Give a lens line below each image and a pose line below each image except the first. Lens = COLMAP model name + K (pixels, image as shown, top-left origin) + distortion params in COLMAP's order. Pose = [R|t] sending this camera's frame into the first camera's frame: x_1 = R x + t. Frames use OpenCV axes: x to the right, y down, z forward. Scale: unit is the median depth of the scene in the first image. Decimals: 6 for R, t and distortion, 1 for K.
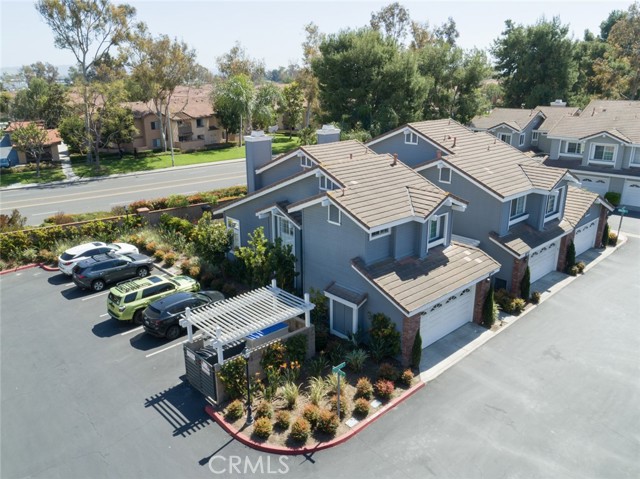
lens RADIAL K [[501.0, 0, 320.0], [0, 501.0, 239.5], [0, 0, 1]] dist [0.001853, -0.000255]
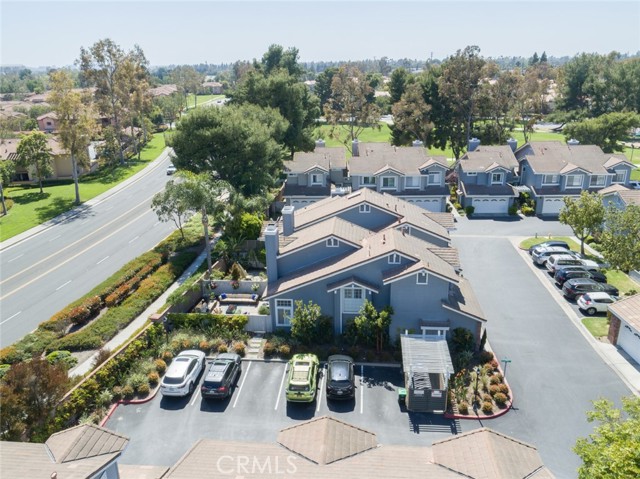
lens RADIAL K [[501.0, 0, 320.0], [0, 501.0, 239.5], [0, 0, 1]] dist [0.001853, -0.000255]
pose [[0.747561, -0.227173, 0.624135, -1.196133], [0.220764, 0.971249, 0.089093, -0.389042], [-0.626431, 0.071184, 0.776220, -0.055021]]
